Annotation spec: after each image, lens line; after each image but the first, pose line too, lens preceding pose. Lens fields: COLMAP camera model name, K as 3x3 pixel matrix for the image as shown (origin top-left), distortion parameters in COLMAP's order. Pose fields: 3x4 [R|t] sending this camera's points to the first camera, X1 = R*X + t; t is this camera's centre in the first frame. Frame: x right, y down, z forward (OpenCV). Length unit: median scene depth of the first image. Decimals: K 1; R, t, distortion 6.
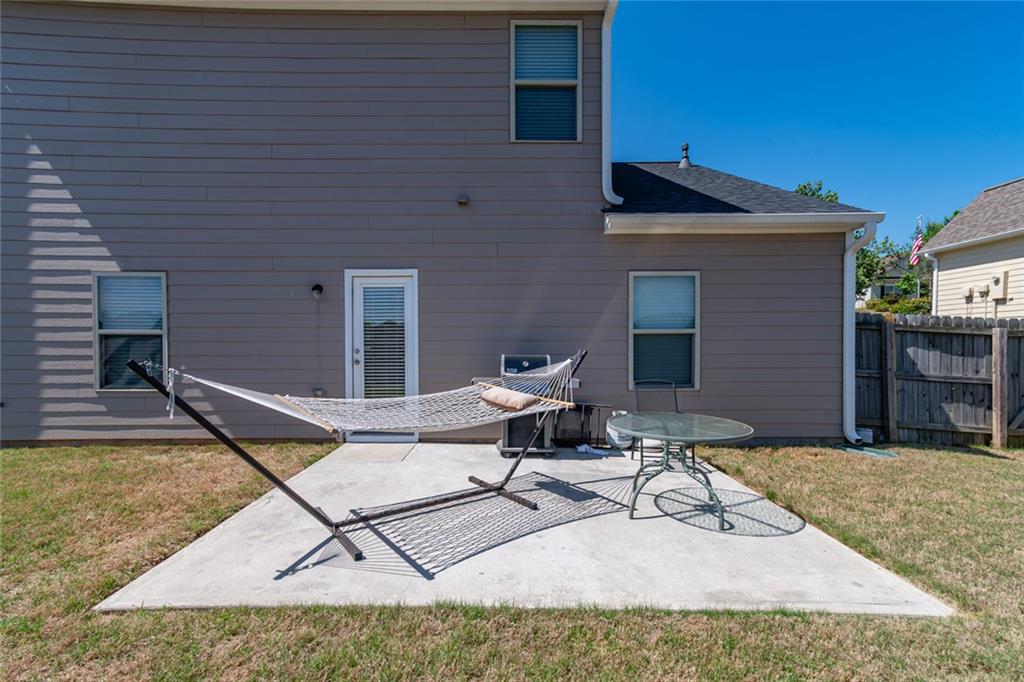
lens RADIAL K [[468.8, 0, 512.4], [0, 468.8, 350.6], [0, 0, 1]] dist [0.026831, 0.000094]
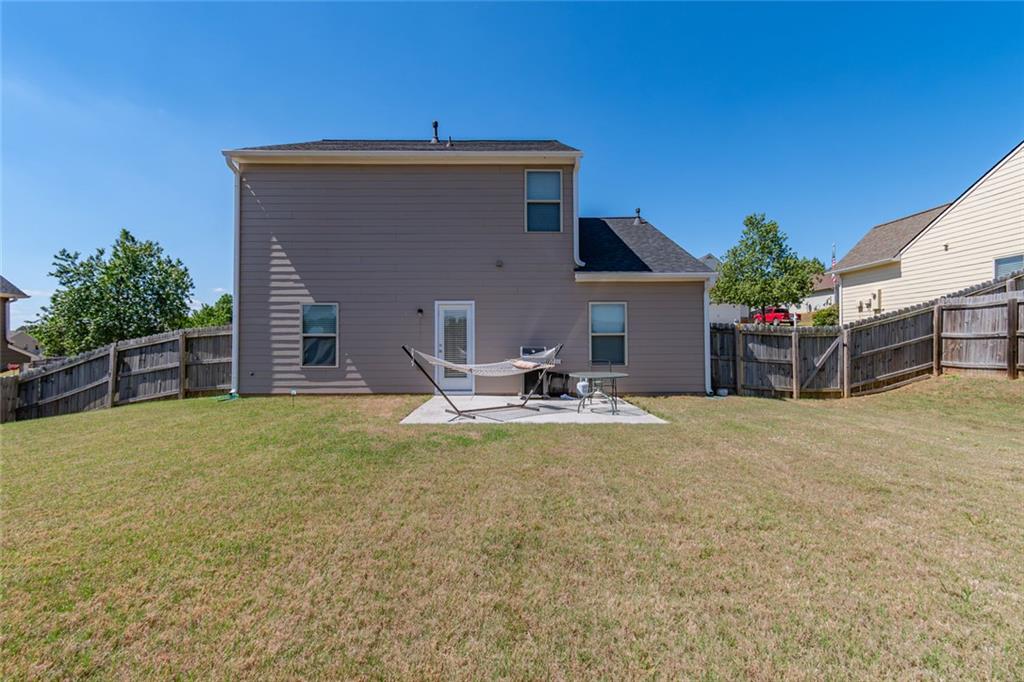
lens RADIAL K [[463.9, 0, 515.6], [0, 463.9, 333.9], [0, 0, 1]] dist [0.028226, 0.000228]
pose [[0.999995, -0.000808, 0.003039, -0.045406], [0.000914, 0.999386, -0.035034, 0.020762], [-0.003009, 0.035036, 0.999382, -0.815330]]
